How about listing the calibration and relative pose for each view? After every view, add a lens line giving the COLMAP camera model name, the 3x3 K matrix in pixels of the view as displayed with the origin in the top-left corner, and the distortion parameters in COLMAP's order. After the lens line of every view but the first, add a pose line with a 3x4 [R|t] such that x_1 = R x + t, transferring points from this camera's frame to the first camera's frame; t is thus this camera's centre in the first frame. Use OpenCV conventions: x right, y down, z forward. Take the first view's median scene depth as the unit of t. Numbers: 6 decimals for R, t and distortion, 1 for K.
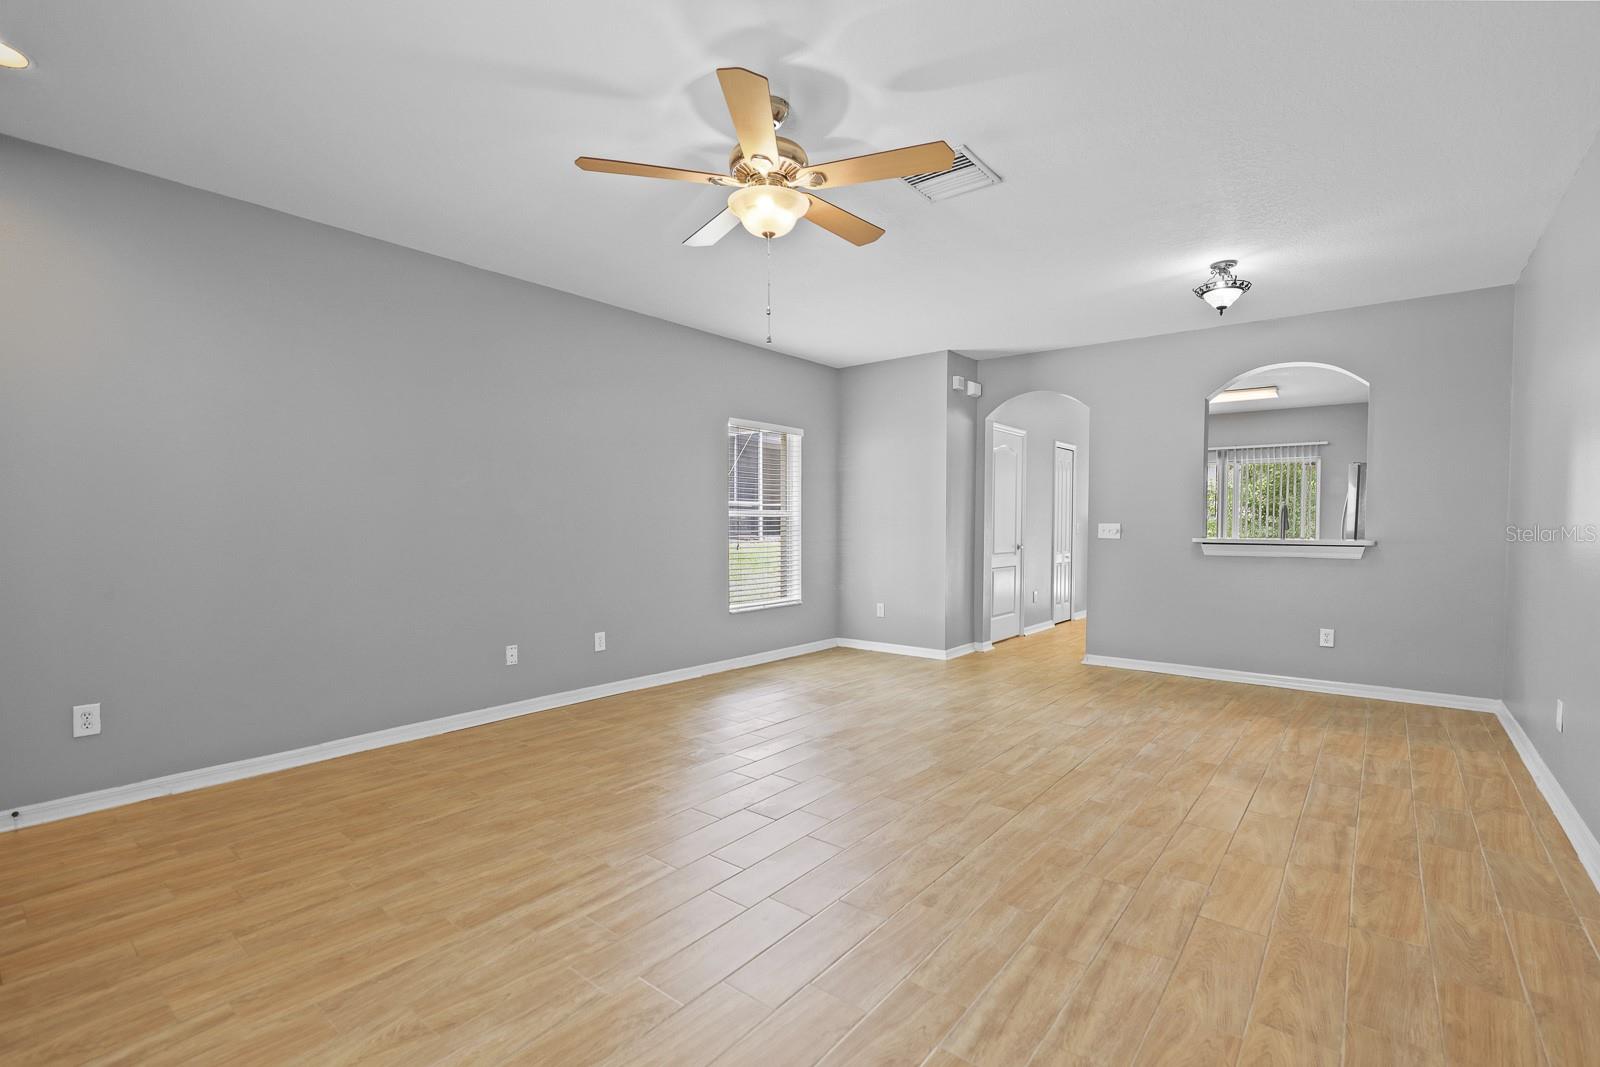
lens RADIAL K [[739.3, 0, 813.0], [0, 739.3, 537.3], [0, 0, 1]] dist [-0.001248, 0.000074]
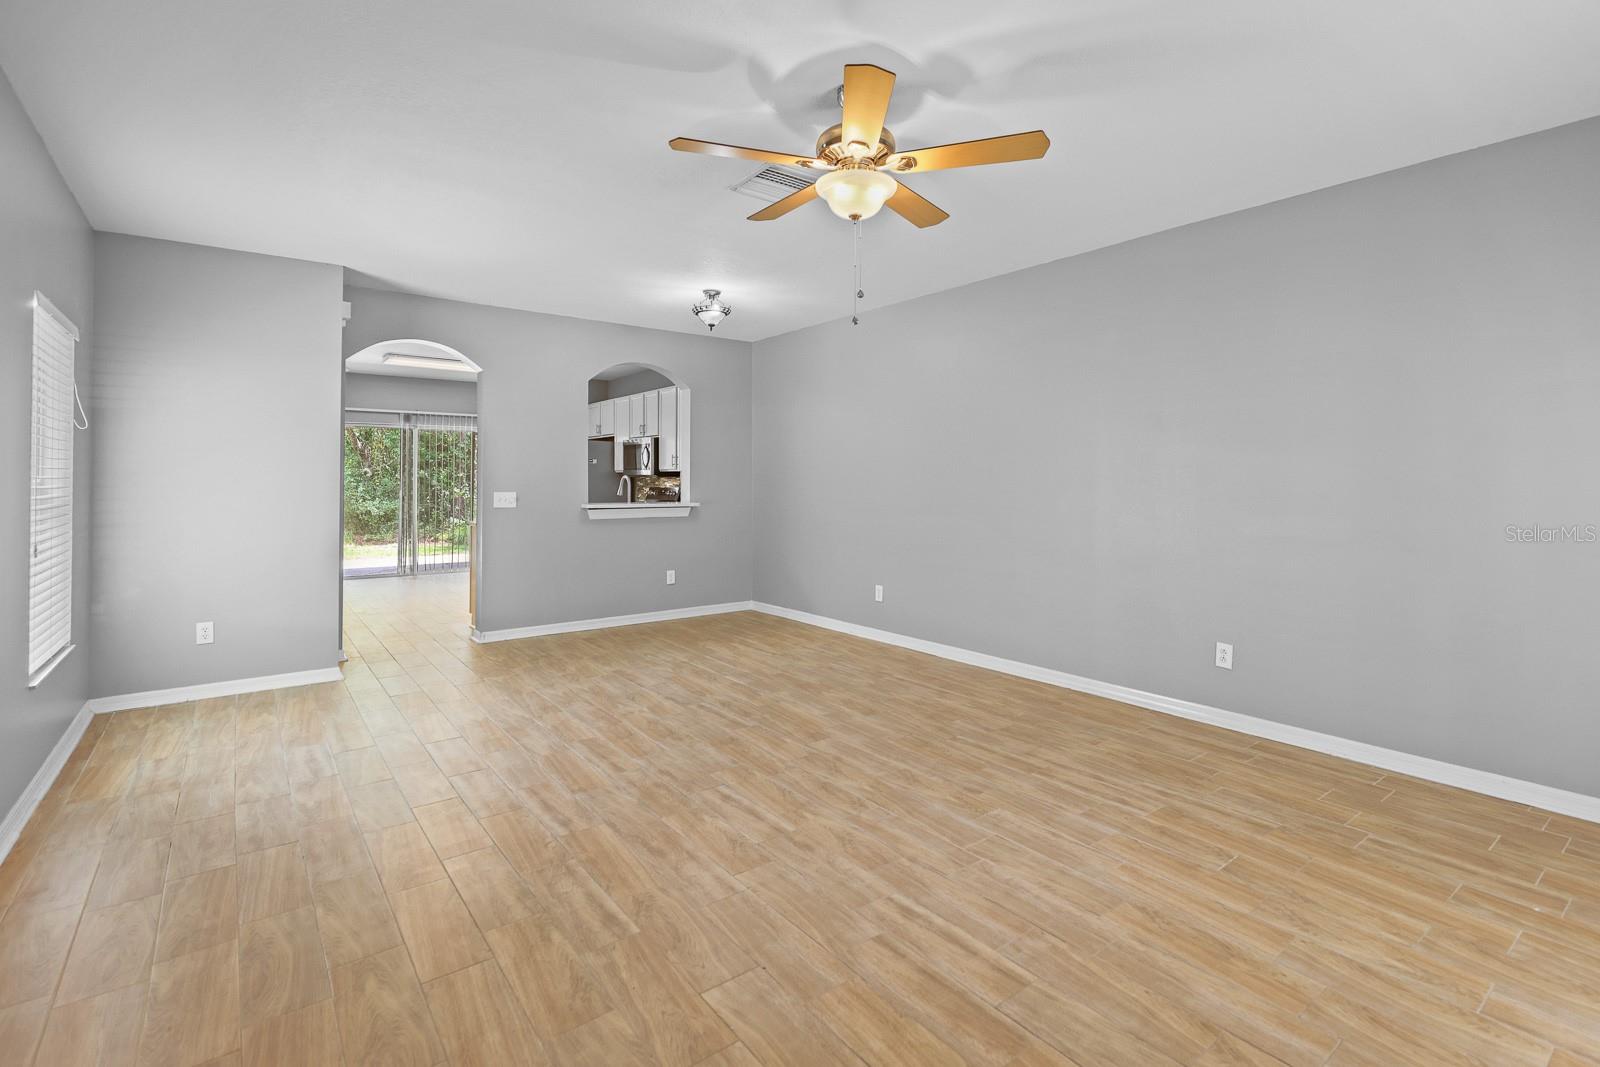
lens RADIAL K [[739.3, 0, 826.8], [0, 739.3, 470.2], [0, 0, 1]] dist [-0.001248, 0.000074]
pose [[0.237112, 0.010561, 0.971425, -0.891579], [0.021295, 0.999644, -0.016065, -0.046868], [-0.971249, 0.024495, 0.236803, 0.697753]]
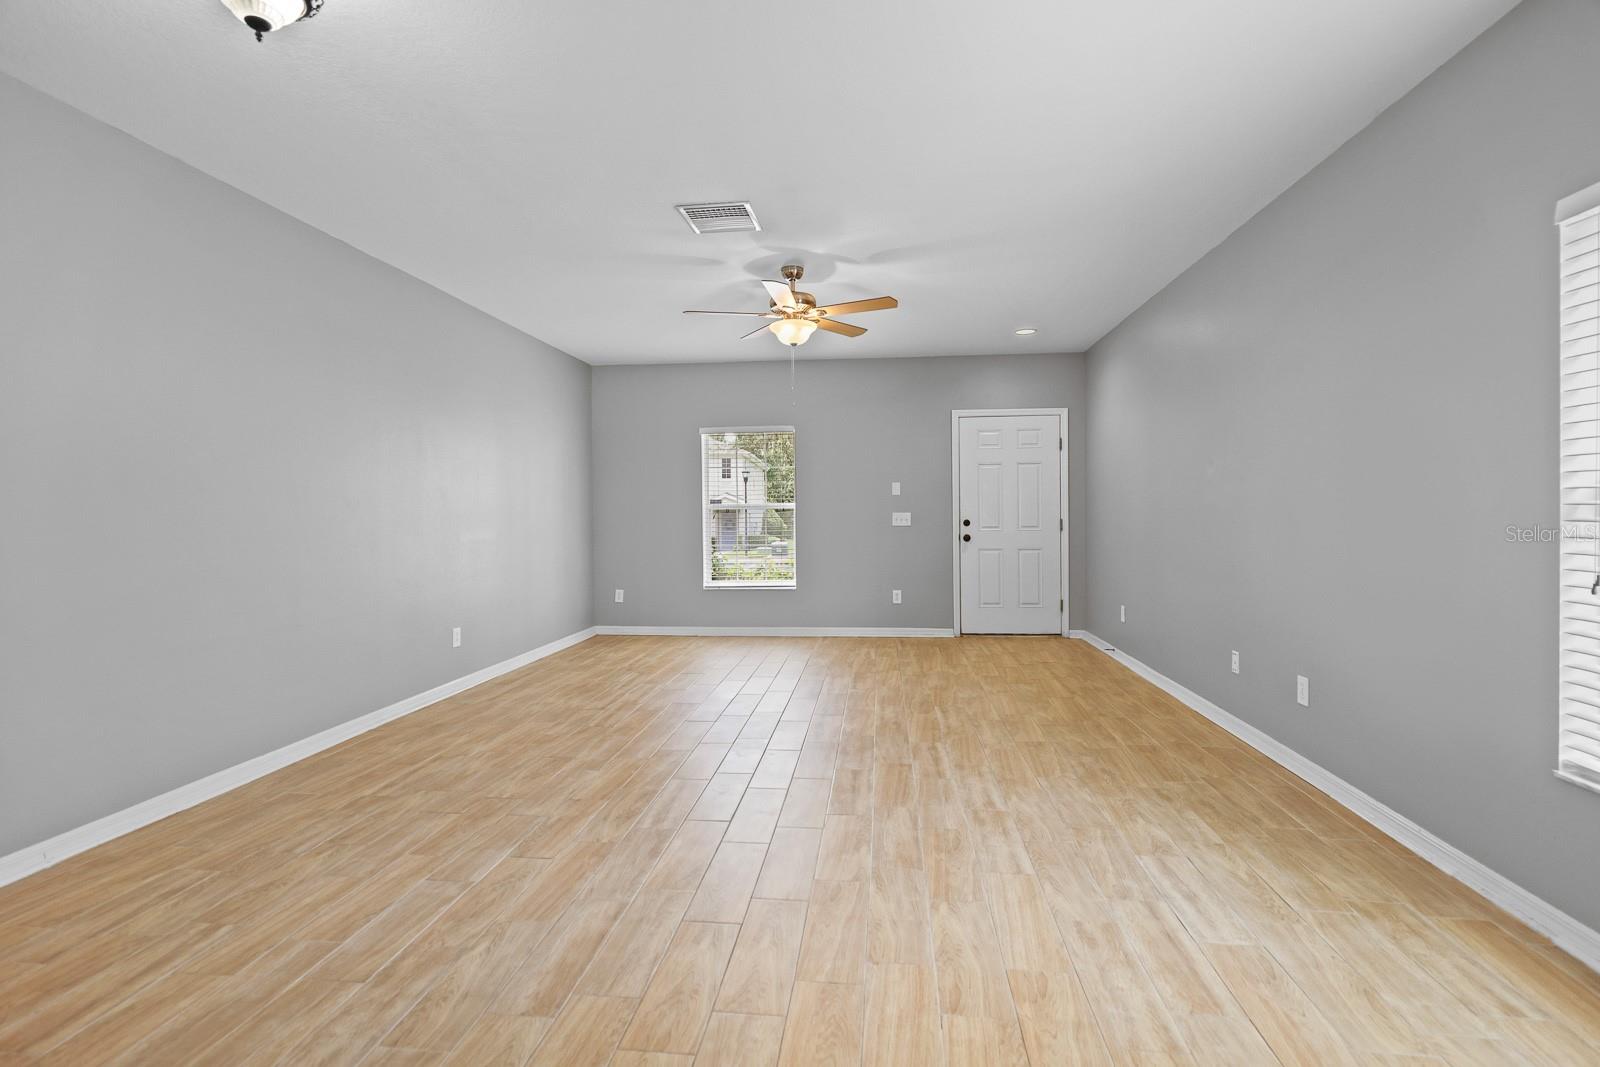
lens RADIAL K [[739.3, 0, 791.9], [0, 739.3, 516.0], [0, 0, 1]] dist [-0.001248, 0.000074]
pose [[-0.861855, 0.008406, -0.507084, 0.694851], [-0.003795, 0.999728, 0.023024, -0.044765], [0.507140, 0.021768, -0.861589, 2.124123]]
